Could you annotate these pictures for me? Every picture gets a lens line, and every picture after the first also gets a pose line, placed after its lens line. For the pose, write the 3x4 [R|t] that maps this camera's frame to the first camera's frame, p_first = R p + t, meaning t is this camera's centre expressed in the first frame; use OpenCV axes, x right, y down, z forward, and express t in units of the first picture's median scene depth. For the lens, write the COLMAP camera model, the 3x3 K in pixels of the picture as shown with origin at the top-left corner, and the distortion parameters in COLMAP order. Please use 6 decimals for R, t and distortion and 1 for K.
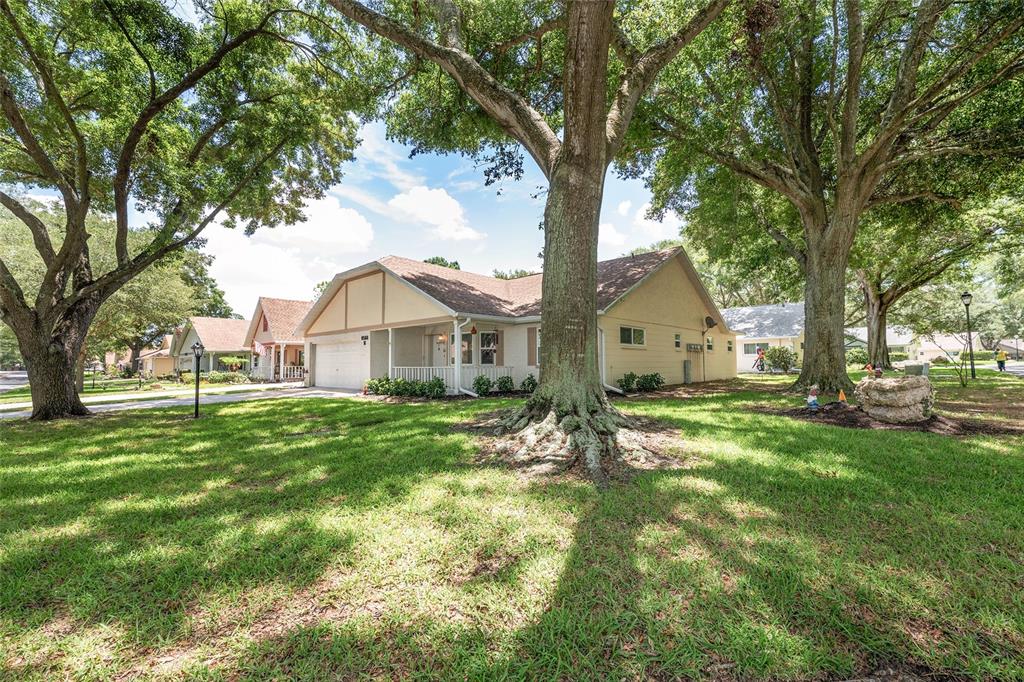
lens RADIAL K [[450.0, 0, 512.0], [0, 450.0, 341.0], [0, 0, 1]] dist [-0.023359, 0.004614]
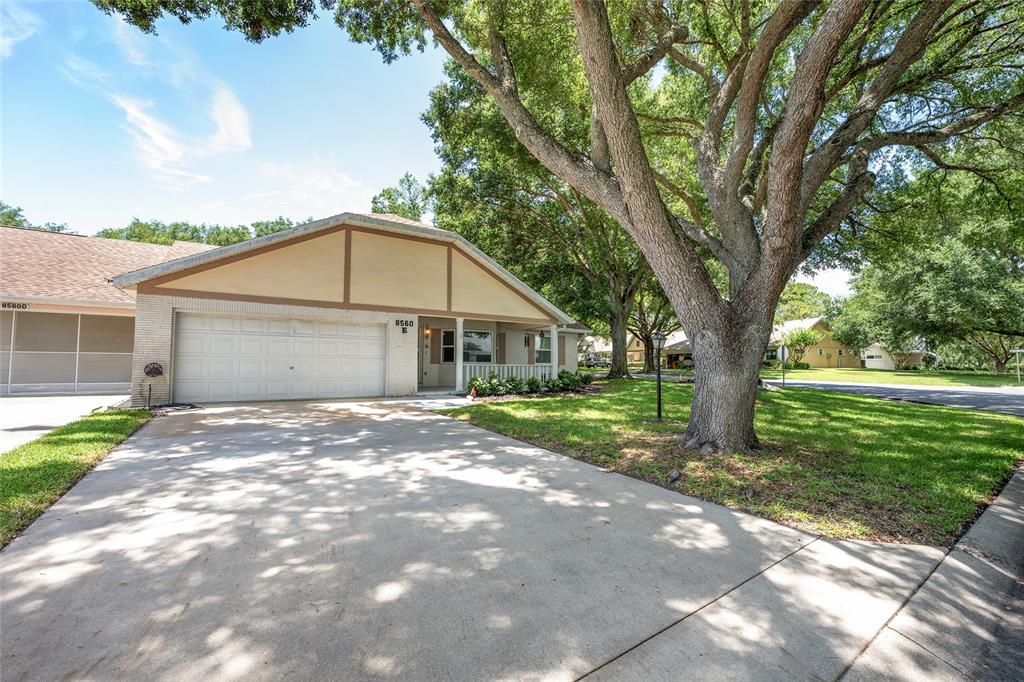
lens RADIAL K [[415.1, 0, 514.5], [0, 415.1, 340.2], [0, 0, 1]] dist [-0.028131, 0.004247]
pose [[0.221787, 0.068470, 0.972688, -0.999374], [-0.061000, 0.996552, -0.056241, 0.049739], [-0.973185, -0.046860, 0.225199, 0.726670]]
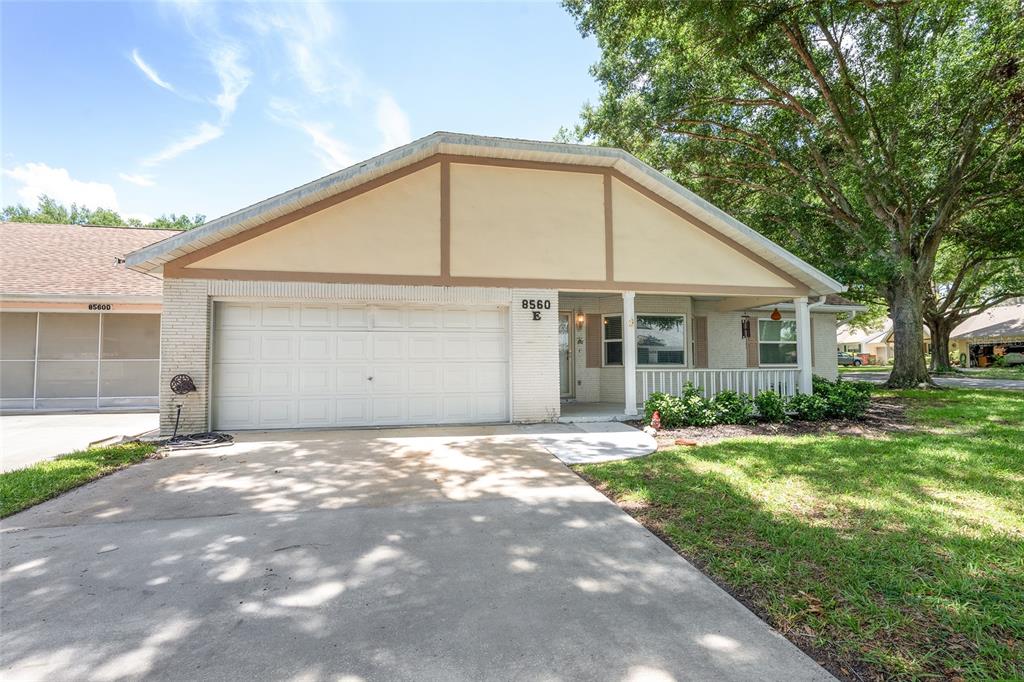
lens RADIAL K [[468.9, 0, 512.0], [0, 468.9, 341.0], [0, 0, 1]] dist [-0.014144, -0.000243]
pose [[0.578945, 0.044807, 0.814134, -0.767827], [-0.046732, 0.998671, -0.021732, 0.042790], [-0.814026, -0.025464, 0.580270, 0.804619]]
